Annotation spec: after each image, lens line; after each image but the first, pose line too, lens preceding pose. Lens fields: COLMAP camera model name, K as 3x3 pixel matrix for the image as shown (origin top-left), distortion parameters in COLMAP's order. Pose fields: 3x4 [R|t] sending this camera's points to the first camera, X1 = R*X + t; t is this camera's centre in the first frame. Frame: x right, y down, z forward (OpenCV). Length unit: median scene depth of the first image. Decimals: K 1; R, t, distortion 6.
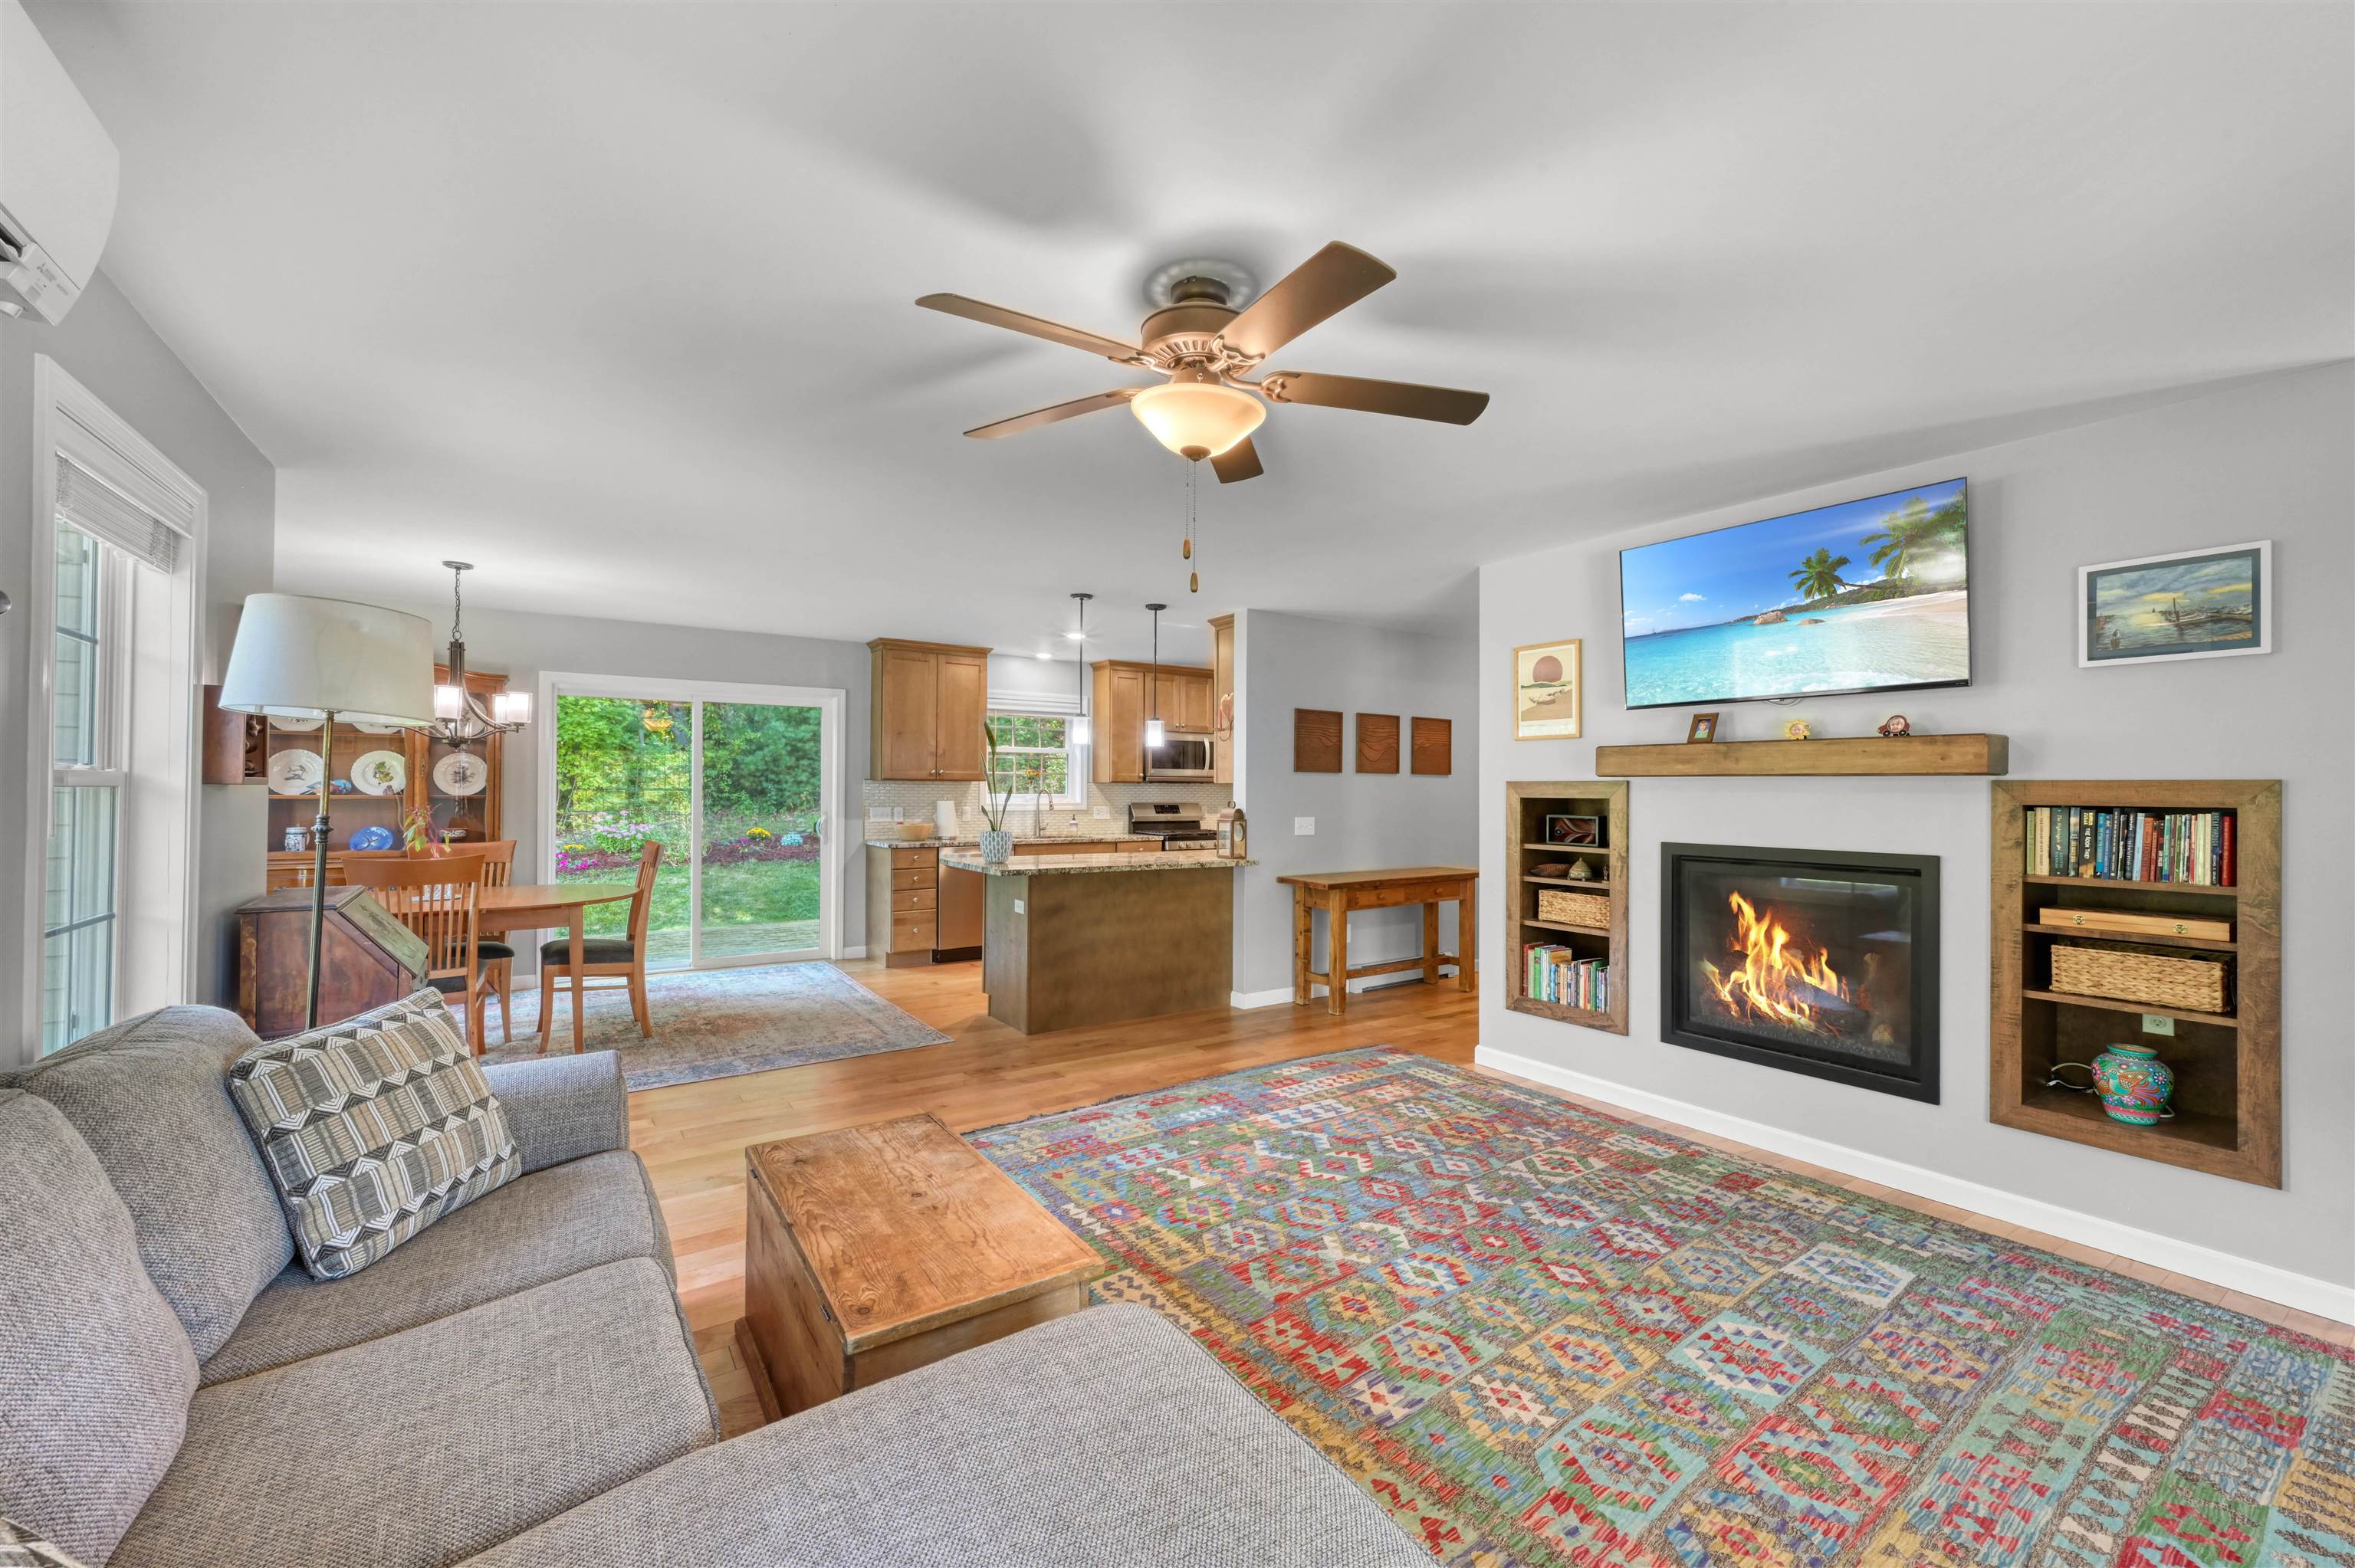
lens RADIAL K [[913.0, 0, 1181.1], [0, 913.0, 790.3], [0, 0, 1]] dist [-0.000385, 0.000296]
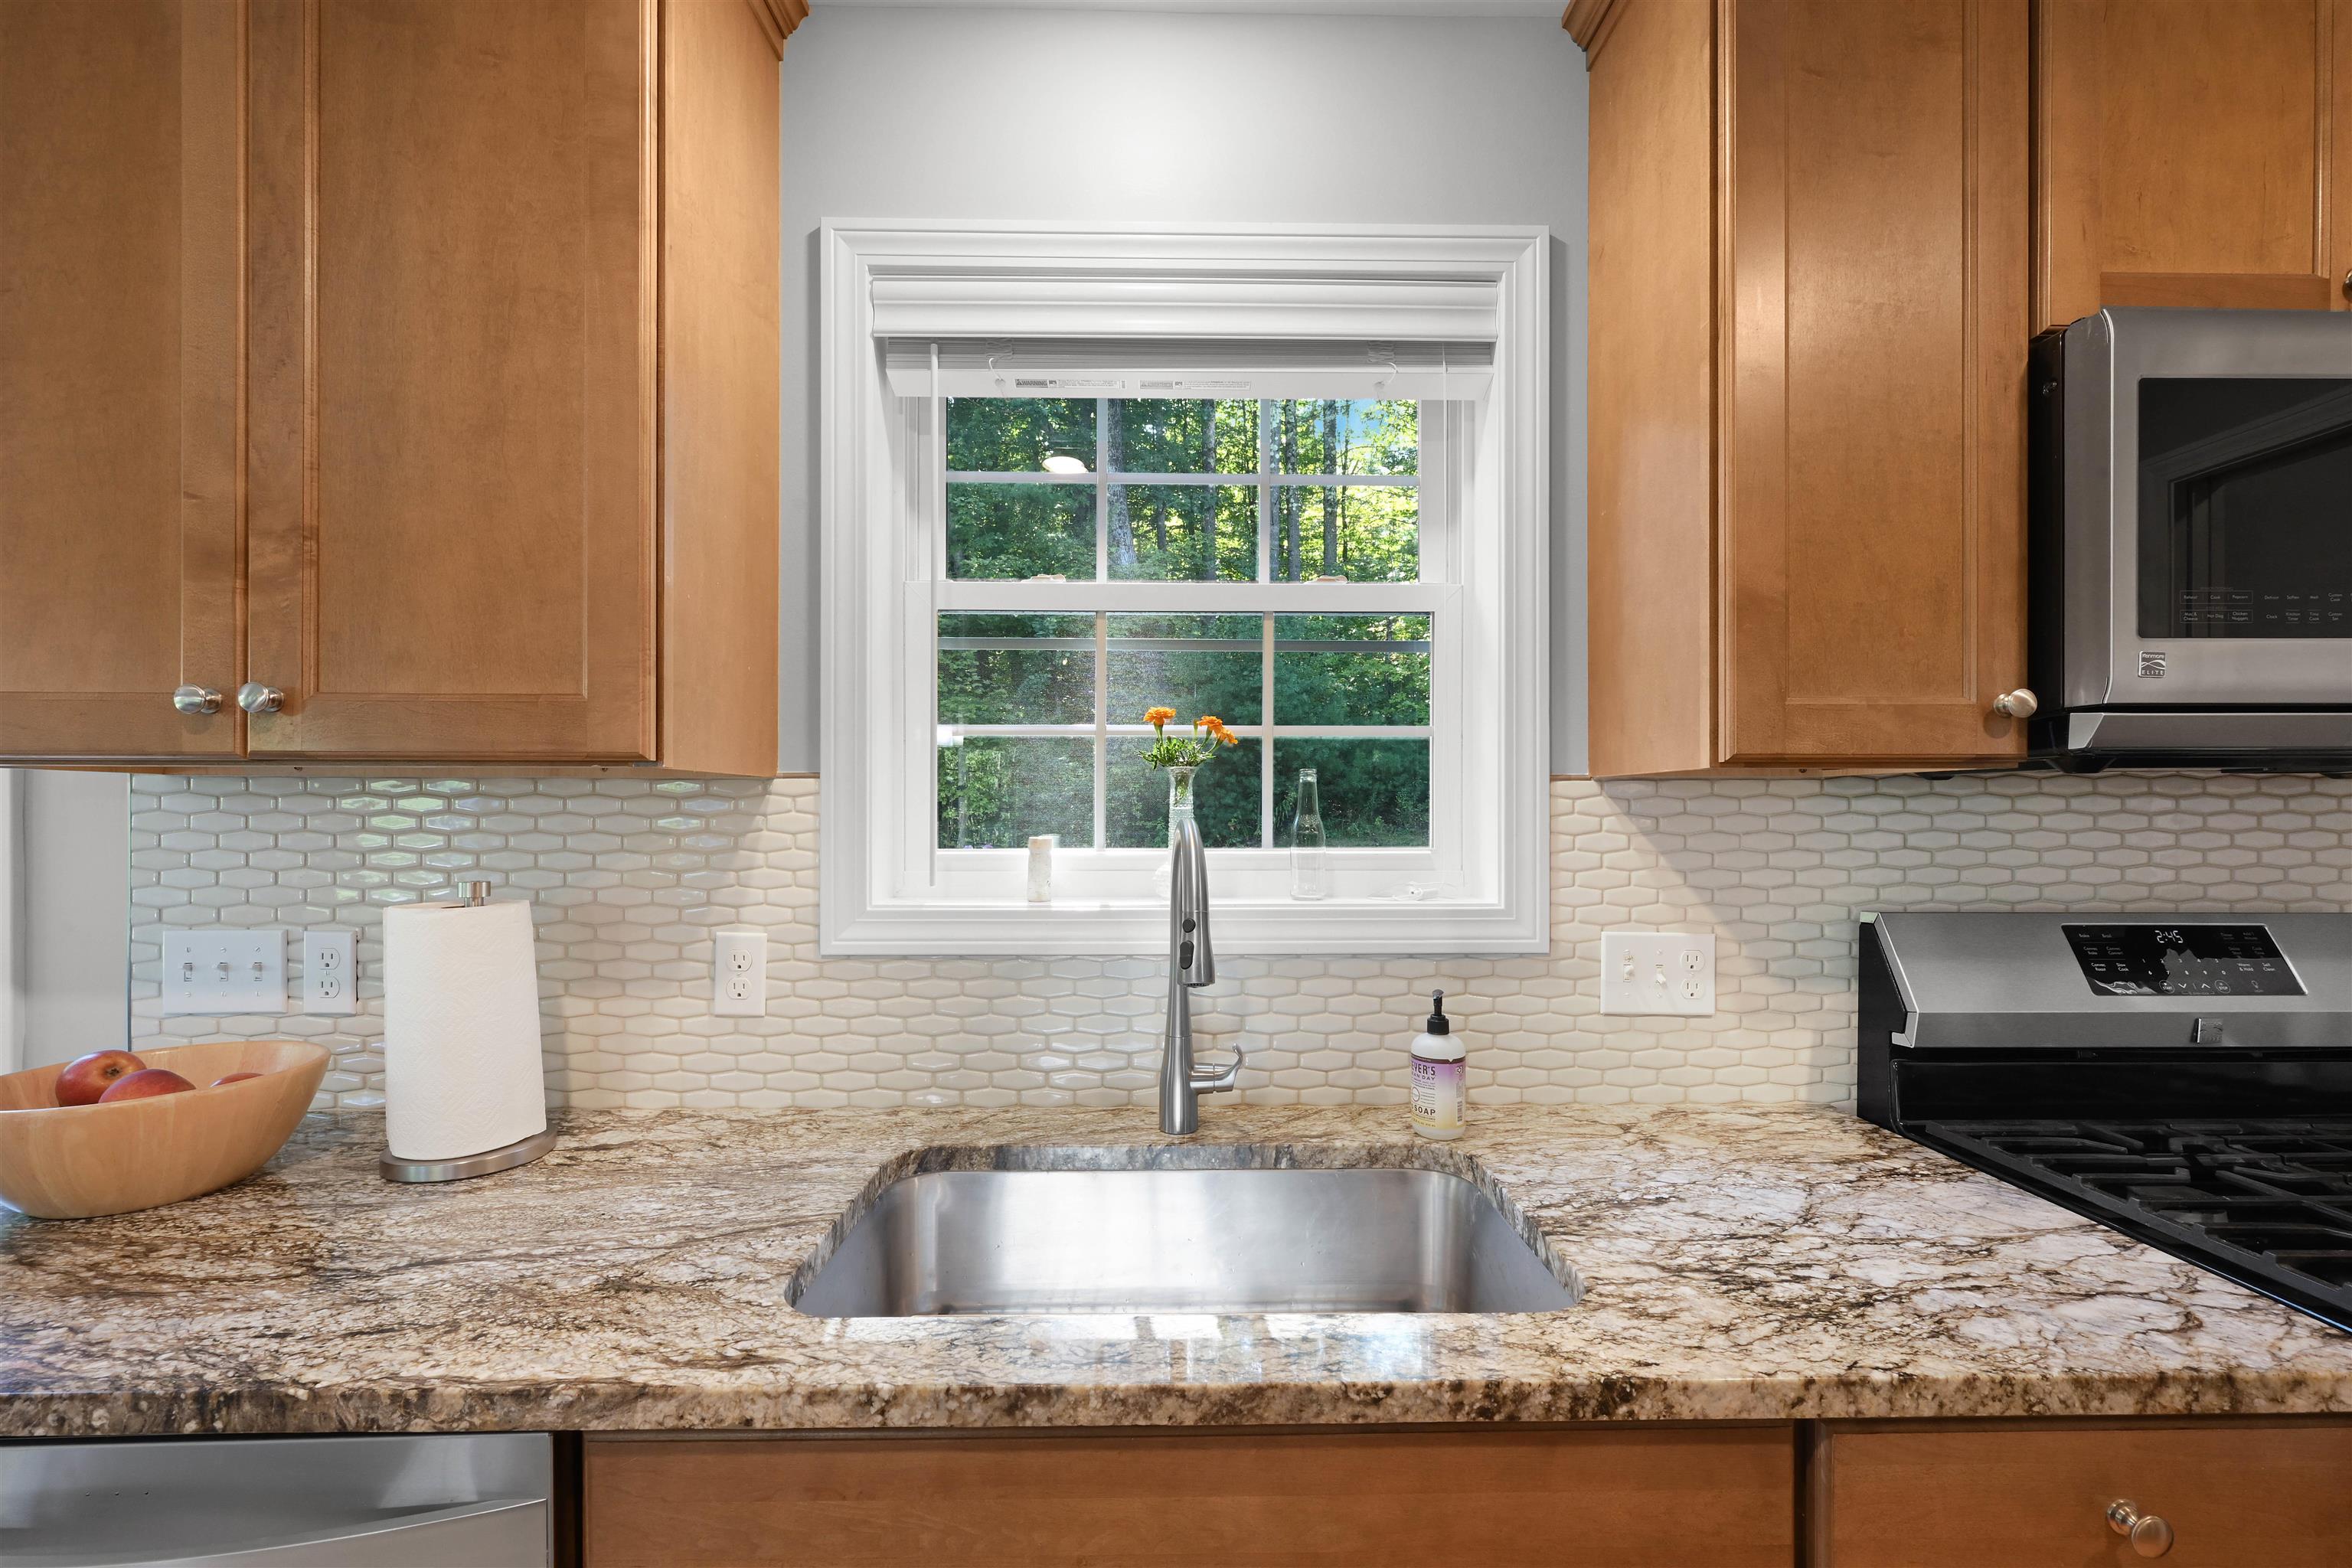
lens RADIAL K [[952.3, 0, 1185.7], [0, 952.3, 811.4], [0, 0, 1]] dist [-0.001319, 0.000437]
pose [[0.835258, -0.005615, -0.549830, -0.186528], [0.003469, 0.999982, -0.004943, -0.005641], [0.549848, 0.002221, 0.835262, 2.368339]]
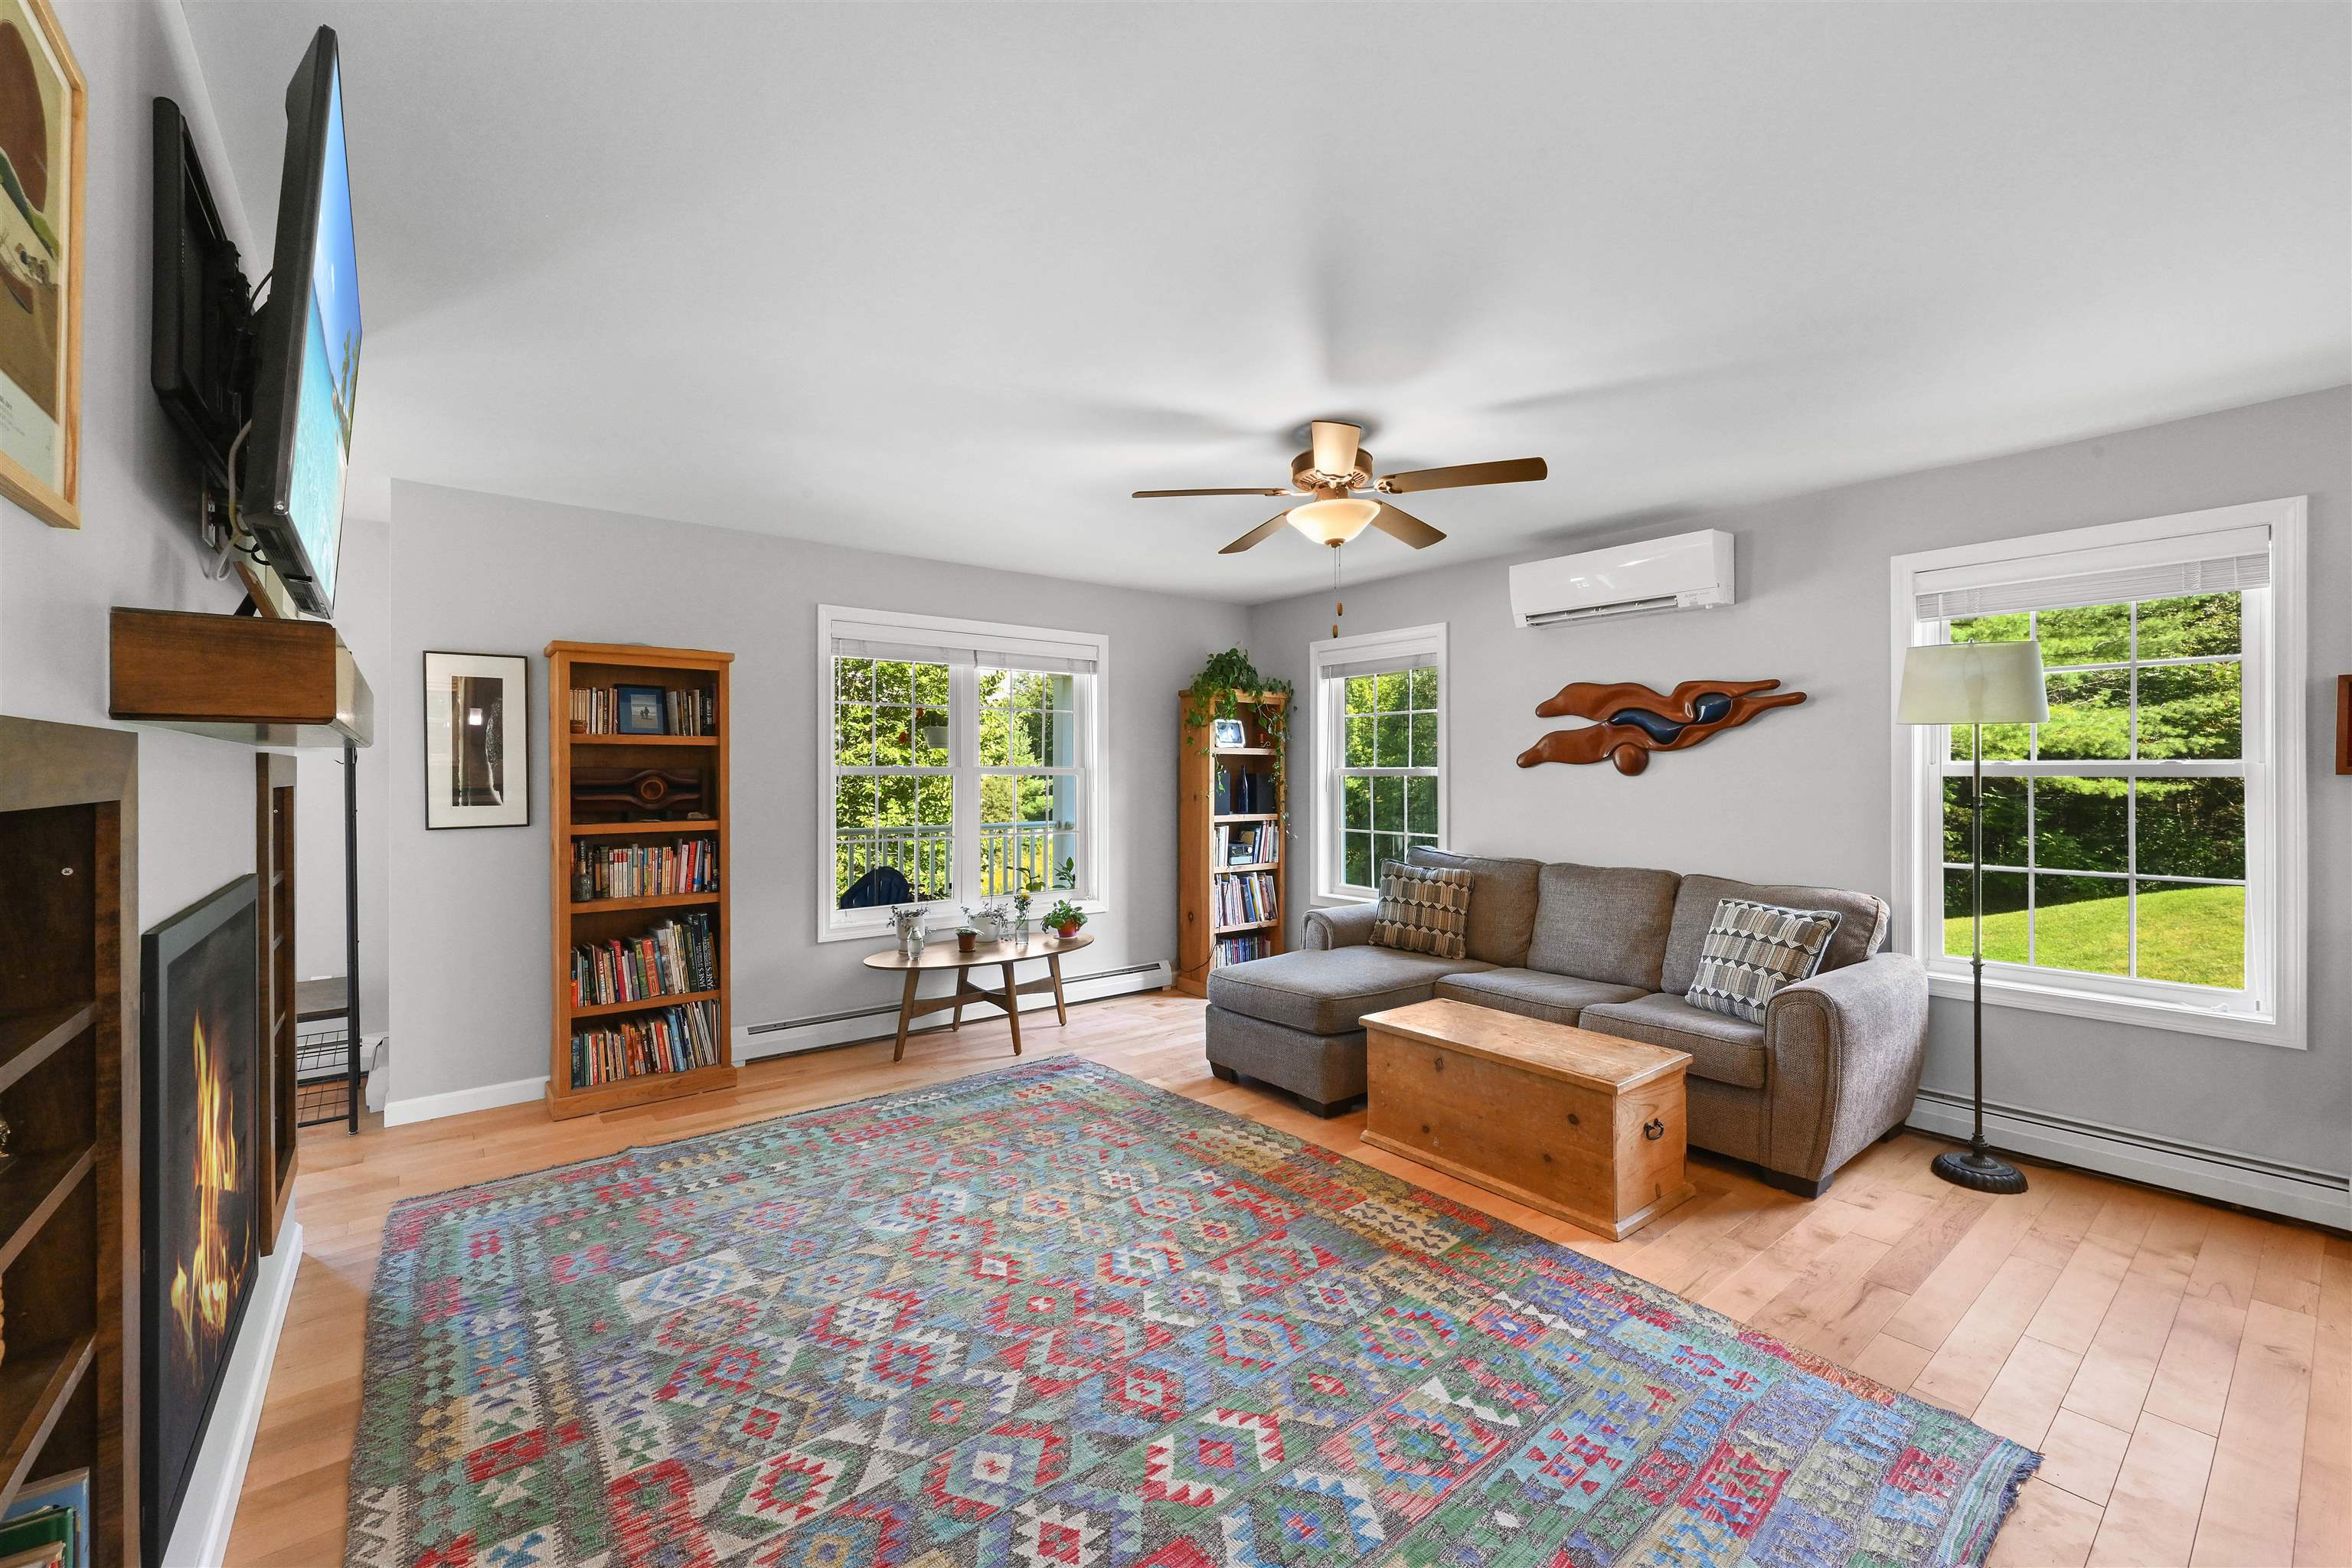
lens RADIAL K [[953.3, 0, 1179.6], [0, 953.3, 780.1], [0, 0, 1]] dist [-0.001417, 0.000619]
pose [[-0.997105, -0.004631, -0.075892, 0.260914], [-0.005201, 0.999960, 0.007313, 0.000080], [0.075855, 0.007687, -0.997089, 1.732373]]
